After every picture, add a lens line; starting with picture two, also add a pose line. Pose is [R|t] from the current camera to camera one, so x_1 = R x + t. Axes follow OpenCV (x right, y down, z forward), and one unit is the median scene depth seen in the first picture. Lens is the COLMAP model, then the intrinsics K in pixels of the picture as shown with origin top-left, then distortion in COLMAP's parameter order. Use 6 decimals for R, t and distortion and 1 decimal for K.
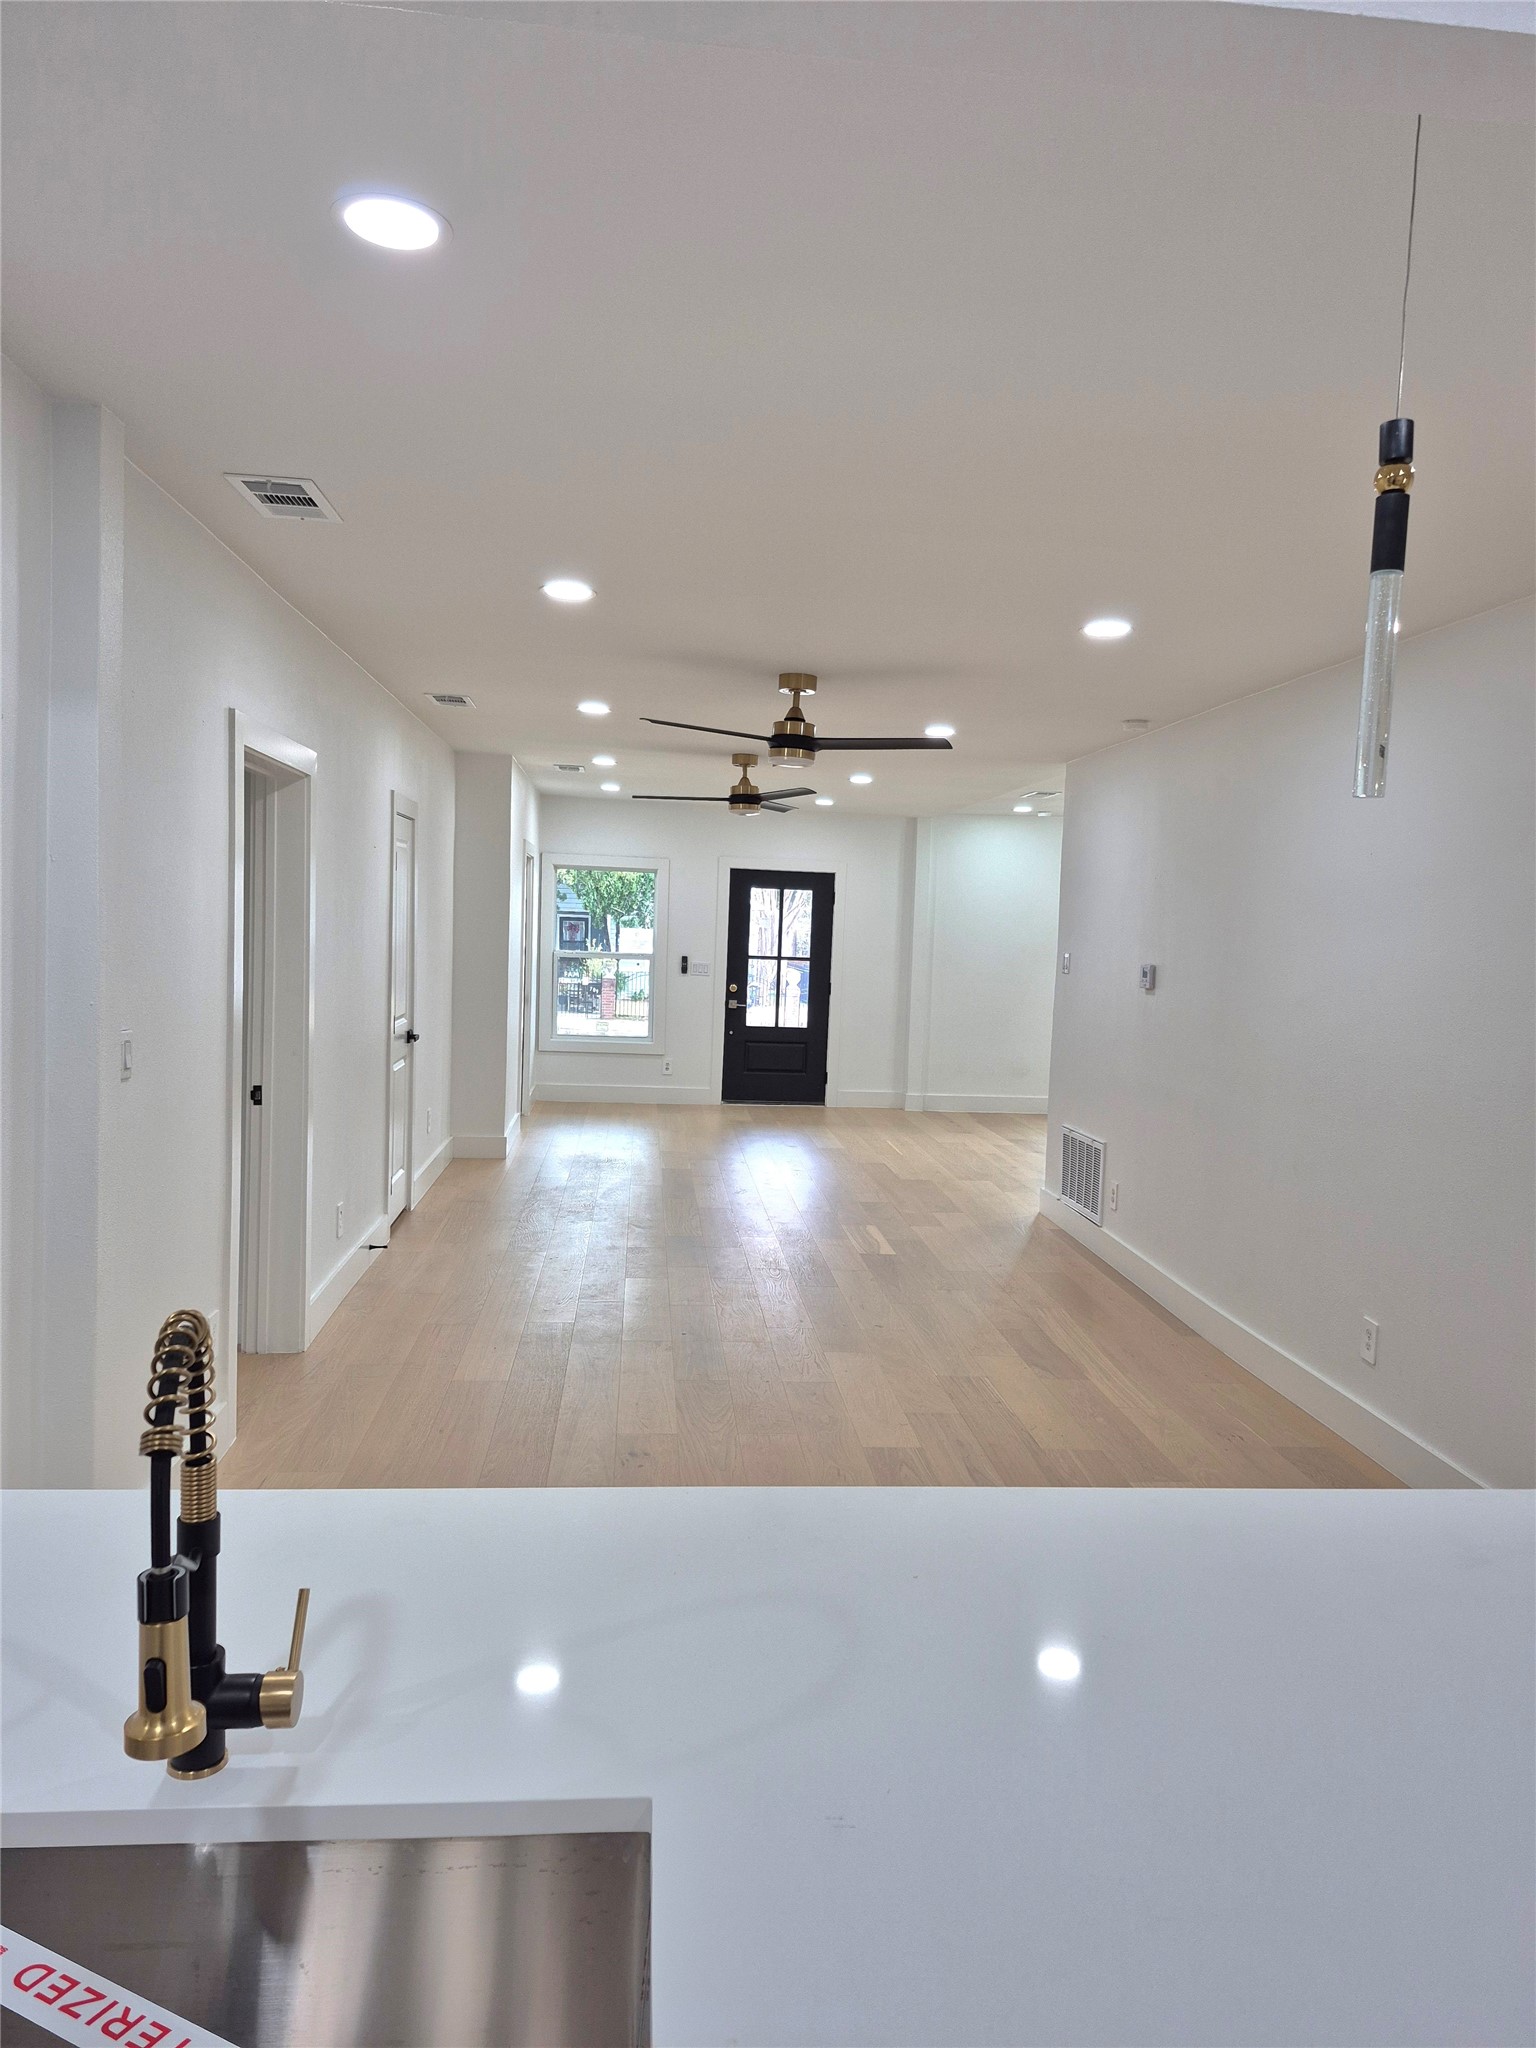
lens RADIAL K [[1407.4, 0, 768.7], [0, 1407.4, 1035.5], [0, 0, 1]] dist [0.082797, -0.082161]
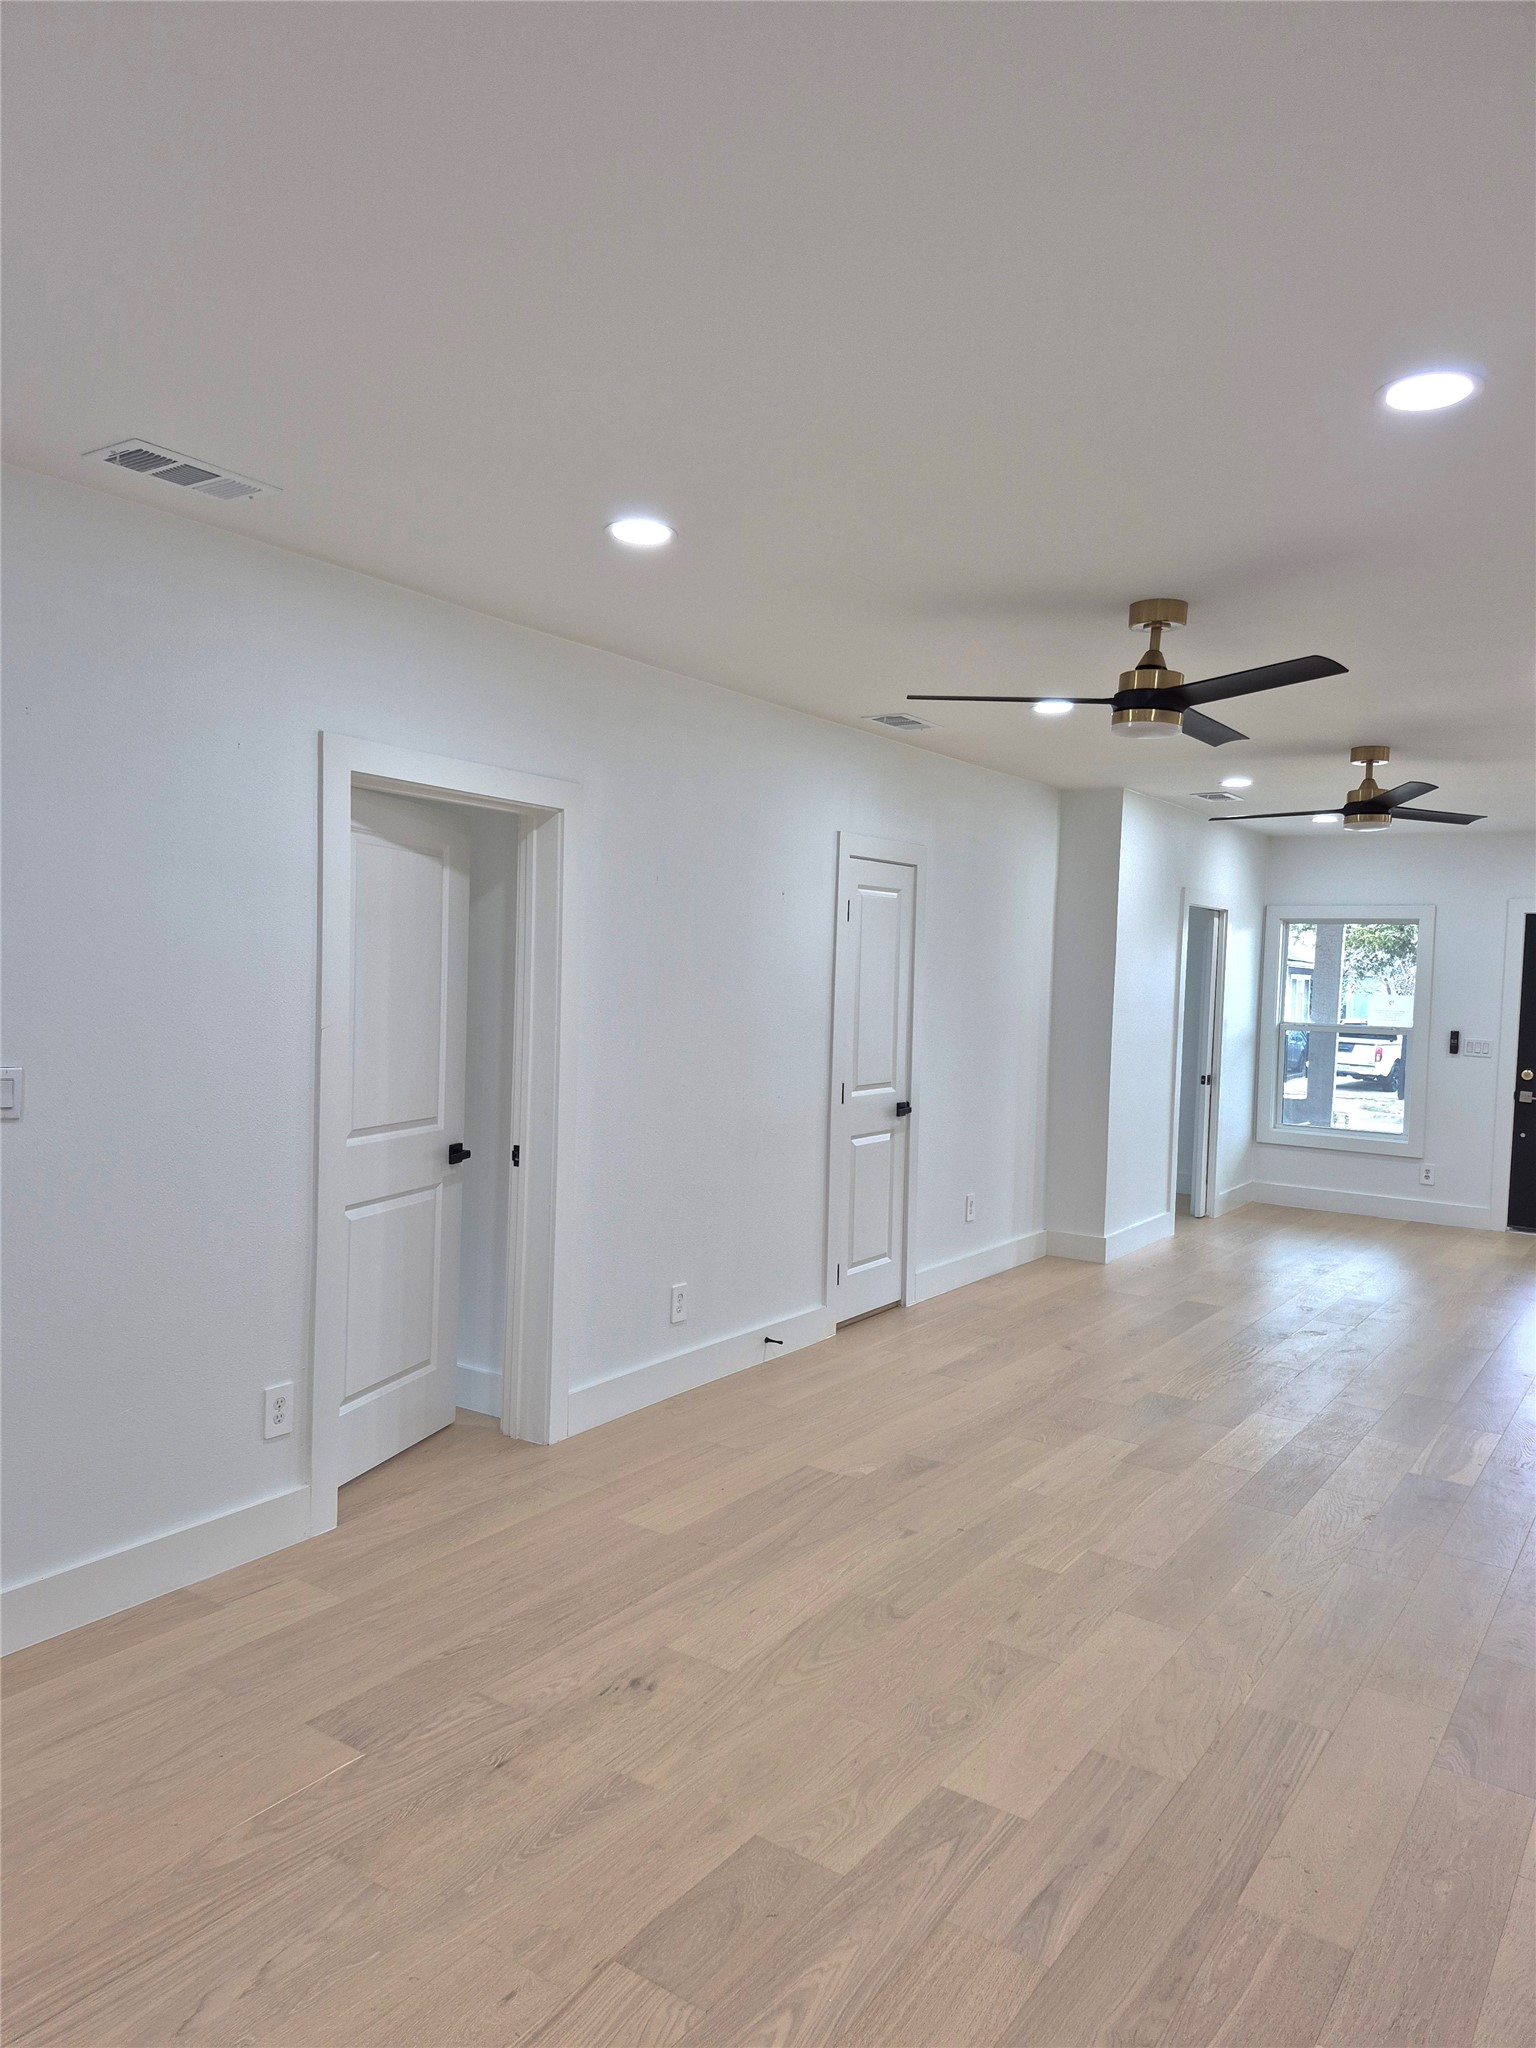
lens RADIAL K [[1407.4, 0, 768.7], [0, 1407.4, 1035.5], [0, 0, 1]] dist [0.082797, -0.082161]
pose [[0.765440, 0.011845, -0.643398, 0.177308], [-0.050795, 0.997823, -0.042060, -0.002842], [0.641499, 0.064876, 0.764376, 0.196433]]
